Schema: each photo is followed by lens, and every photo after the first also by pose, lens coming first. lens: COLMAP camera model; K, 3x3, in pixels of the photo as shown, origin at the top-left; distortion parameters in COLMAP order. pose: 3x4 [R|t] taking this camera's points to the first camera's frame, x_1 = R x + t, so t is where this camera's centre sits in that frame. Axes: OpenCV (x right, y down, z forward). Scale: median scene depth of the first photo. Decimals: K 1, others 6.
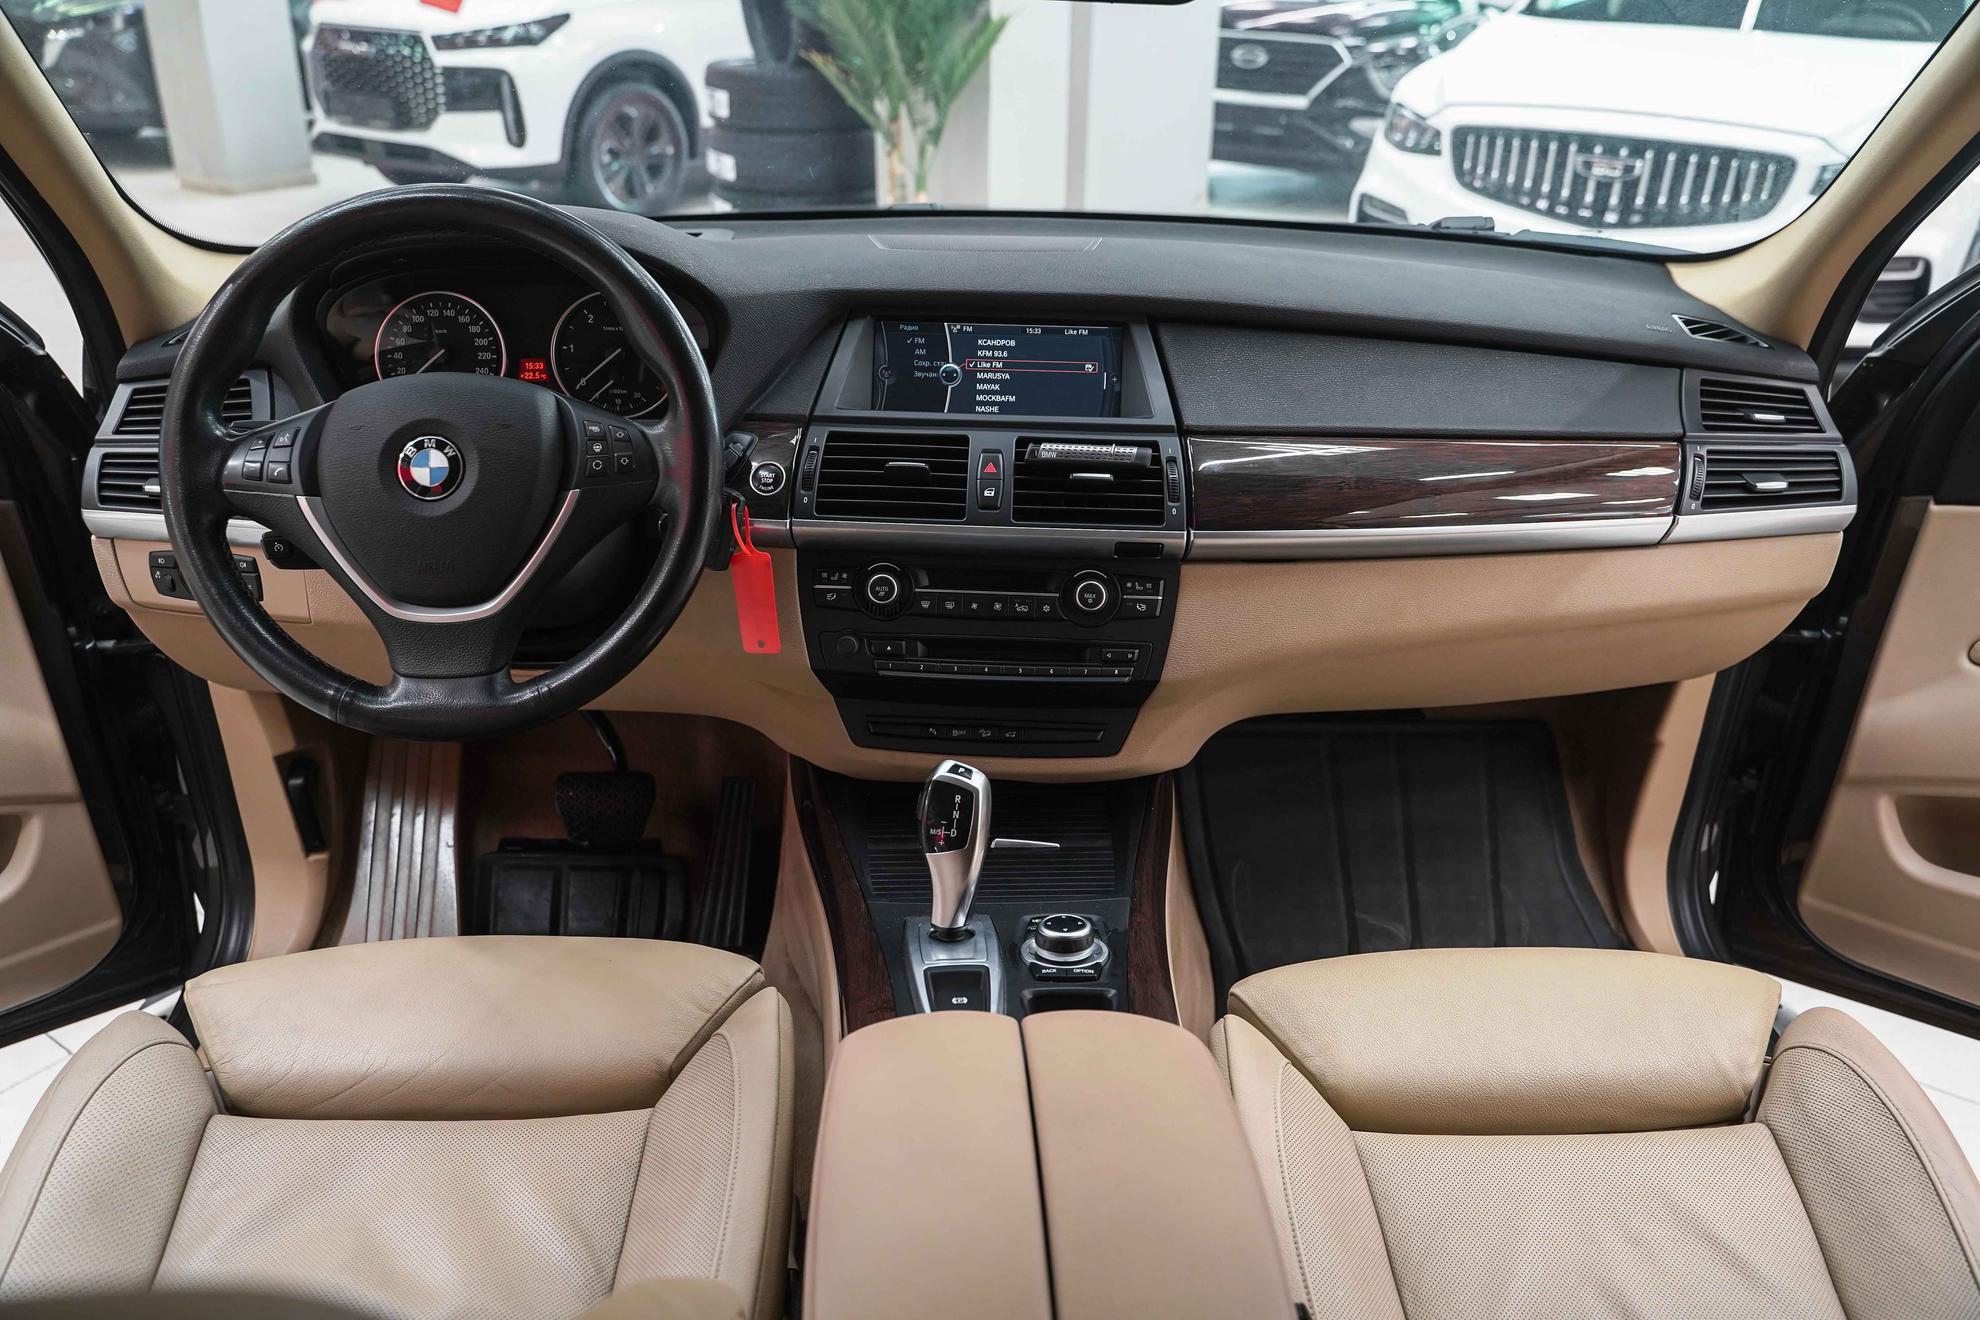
lens RADIAL K [[1572.0, 0, 993.5], [0, 1572.0, 710.2], [0, 0, 1]] dist [-0.013091, 0.009904]
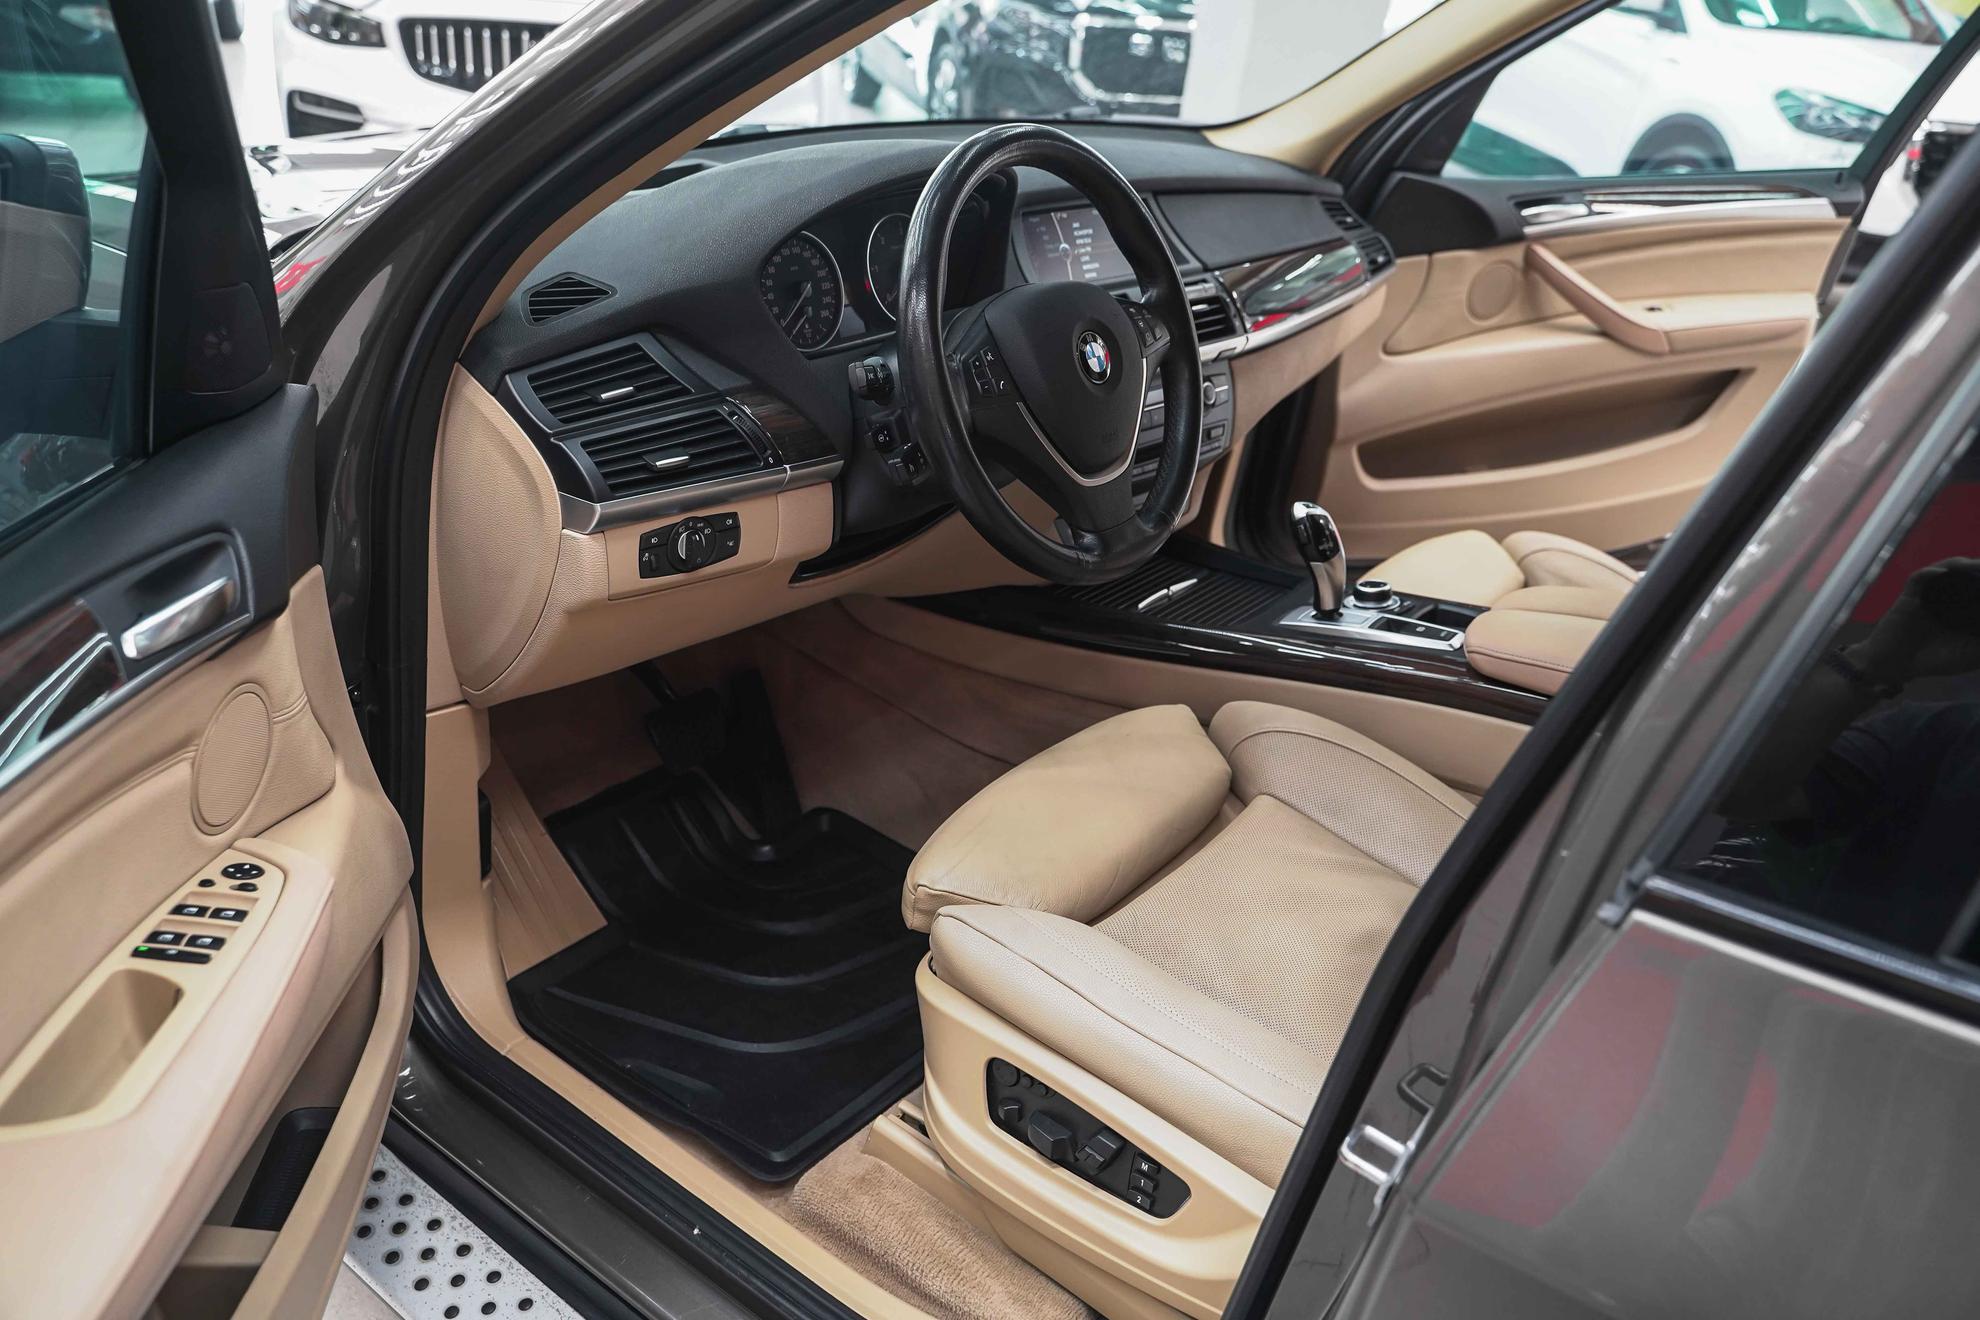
lens RADIAL K [[1572.0, 0, 993.5], [0, 1572.0, 710.2], [0, 0, 1]] dist [-0.013091, 0.009904]
pose [[0.633124, -0.327129, 0.701527, -1.108562], [0.275702, 0.942172, 0.190524, -0.123182], [-0.723285, 0.072787, 0.686702, 0.185694]]
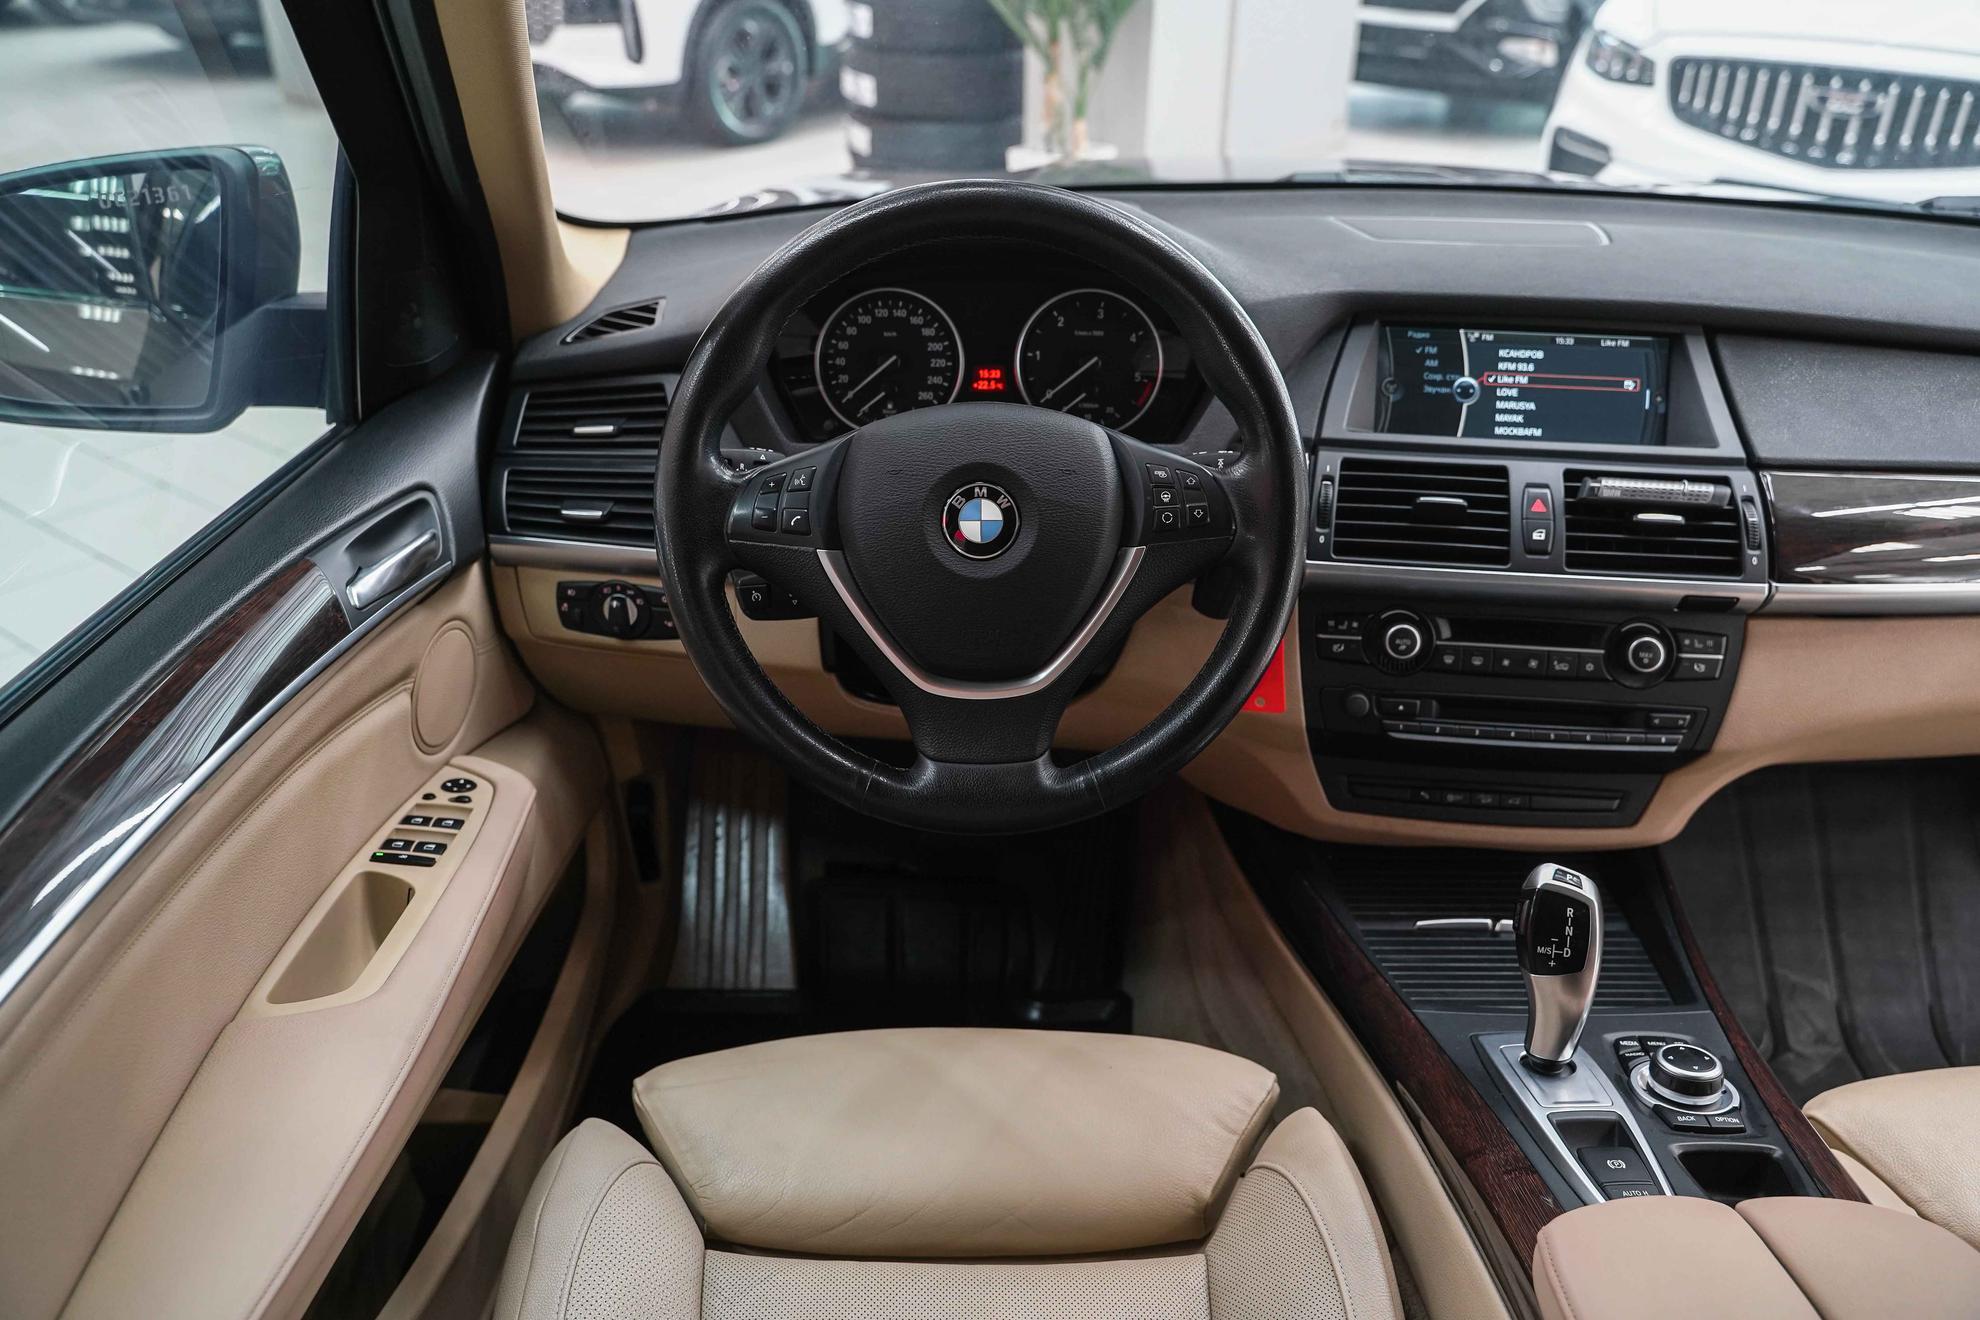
lens RADIAL K [[1572.0, 0, 993.5], [0, 1572.0, 710.2], [0, 0, 1]] dist [-0.013091, 0.009904]
pose [[0.999420, 0.018407, -0.028659, -0.265926], [-0.016938, 0.998571, 0.050681, -0.077723], [0.029551, -0.050166, 0.998304, 0.117819]]
